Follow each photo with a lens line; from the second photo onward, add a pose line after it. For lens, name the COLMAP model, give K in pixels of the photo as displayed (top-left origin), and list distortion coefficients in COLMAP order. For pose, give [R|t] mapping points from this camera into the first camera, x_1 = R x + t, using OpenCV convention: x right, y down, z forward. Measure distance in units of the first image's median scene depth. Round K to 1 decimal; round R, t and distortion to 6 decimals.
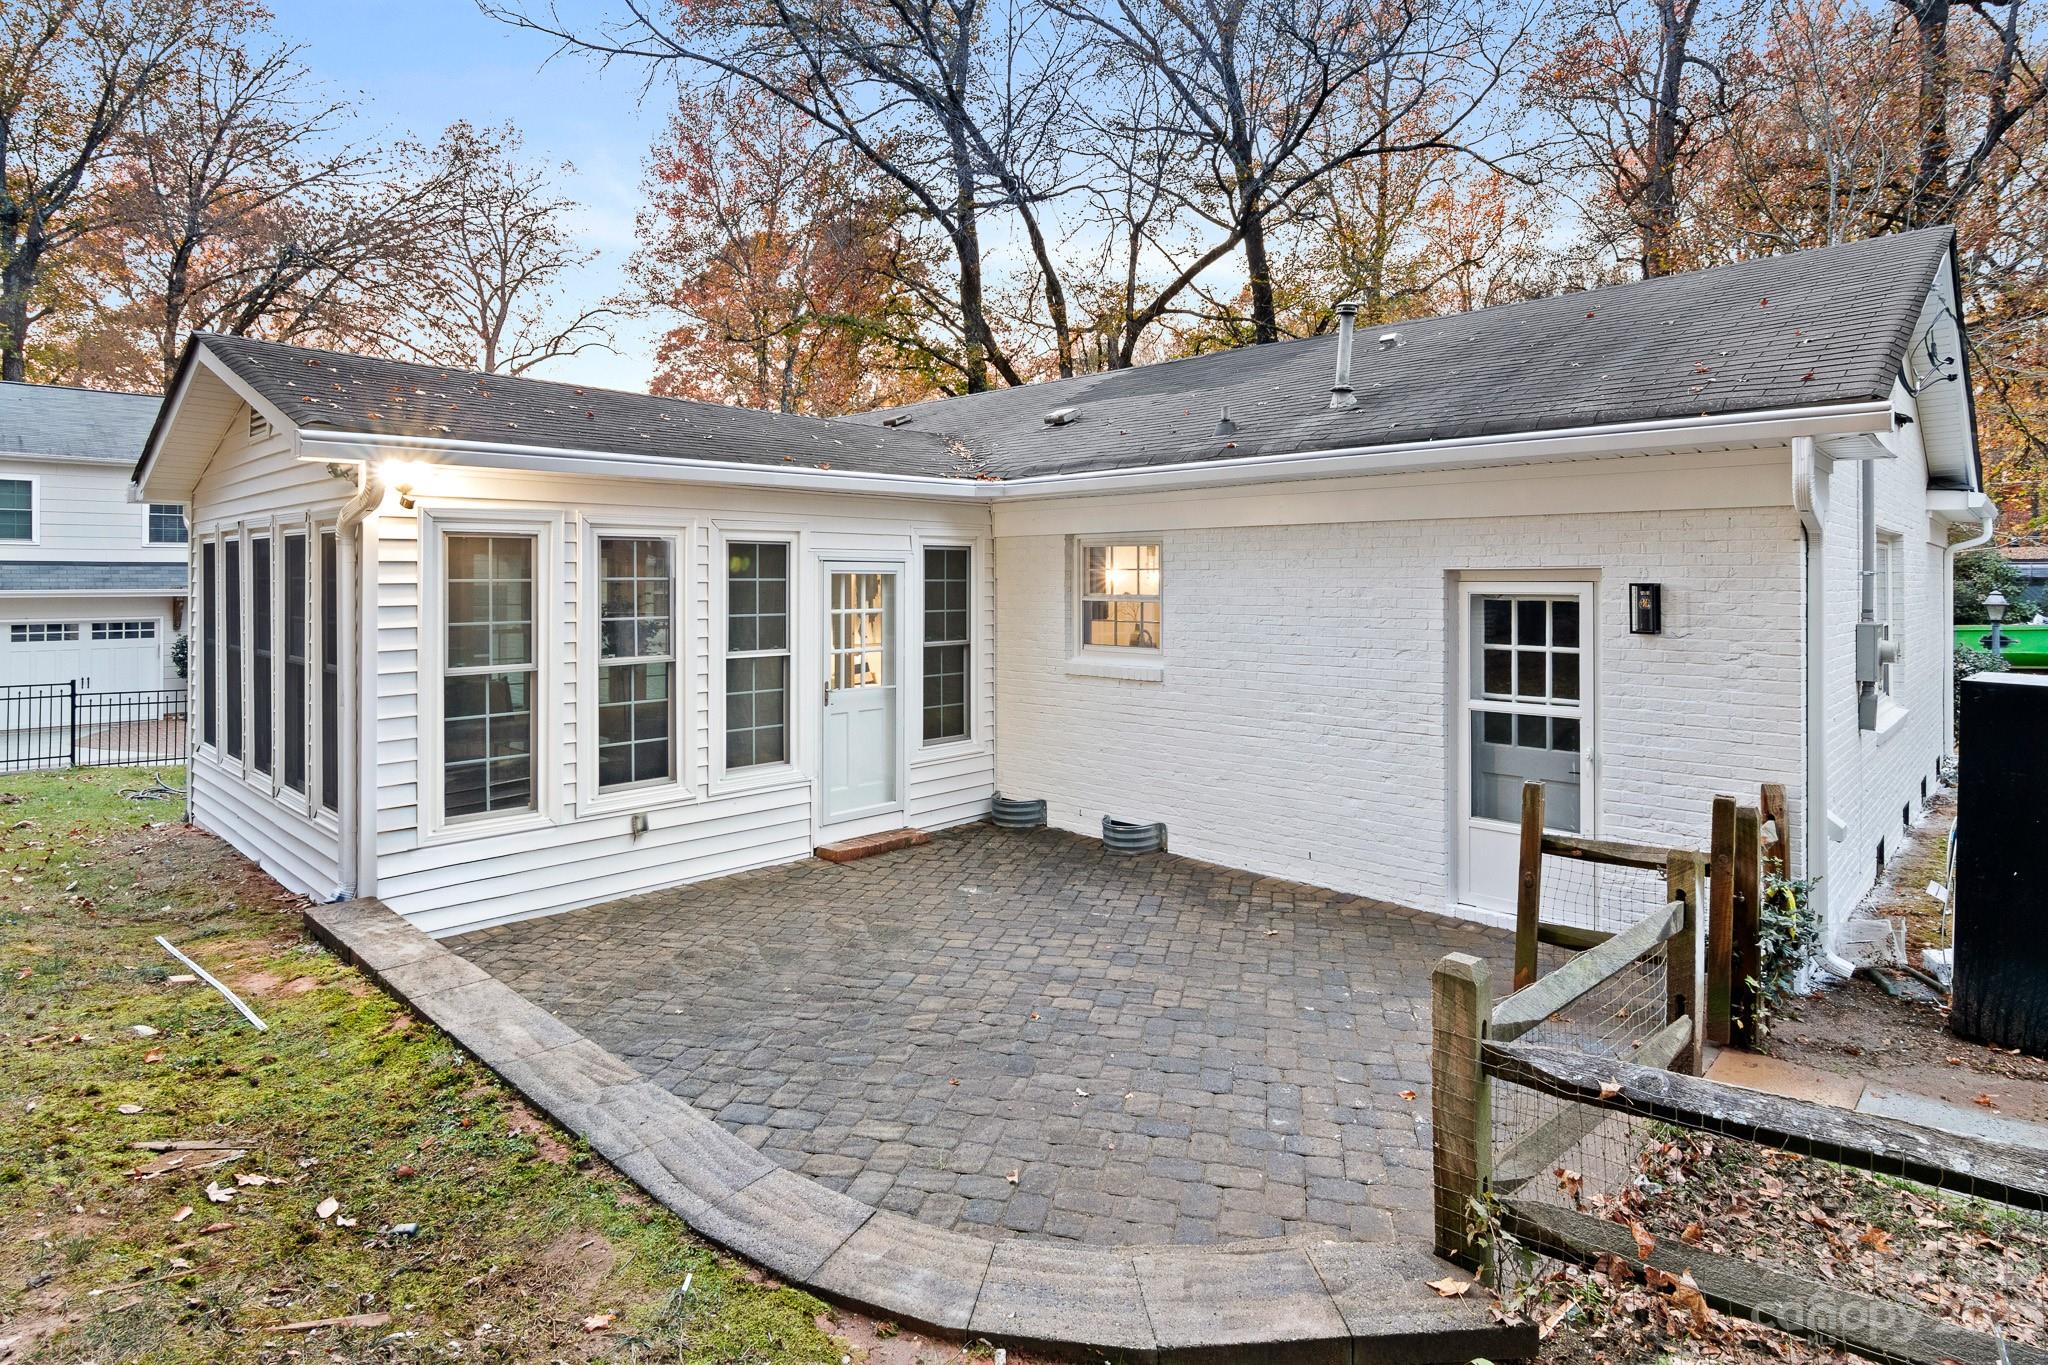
lens RADIAL K [[1053.6, 0, 1037.0], [0, 1053.6, 595.1], [0, 0, 1]] dist [0.002735, -0.001526]
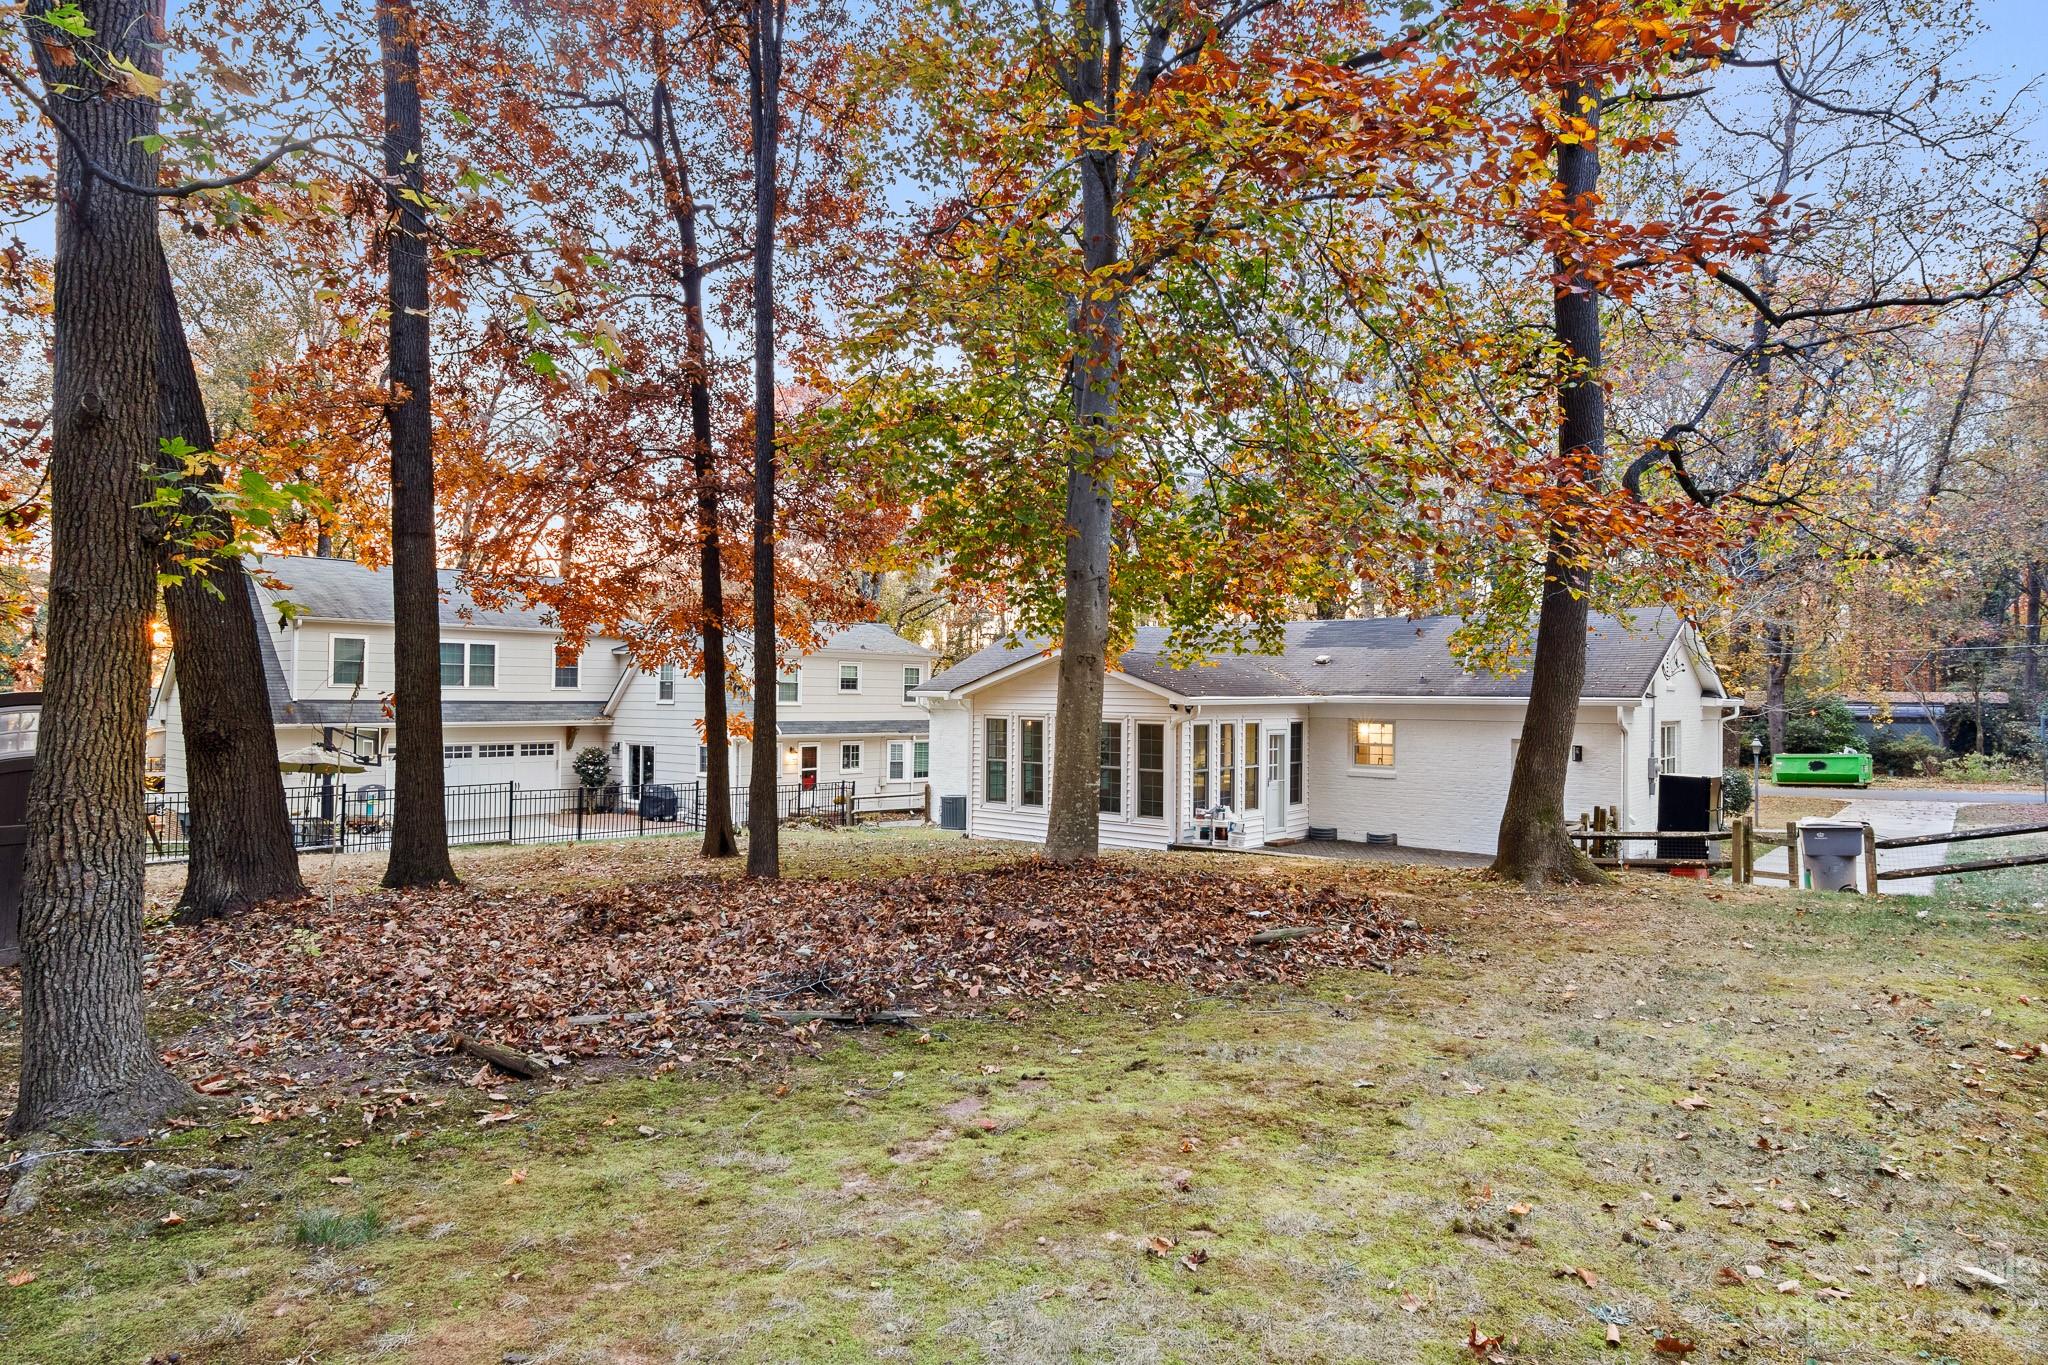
lens RADIAL K [[1136.1, 0, 1023.4], [0, 1136.1, 697.0], [0, 0, 1]] dist [0.000322, 0.000186]
pose [[0.997540, 0.011304, 0.069187, -0.892204], [-0.010342, 0.999845, -0.014243, -0.060527], [-0.069338, 0.013493, 0.997502, -1.547733]]
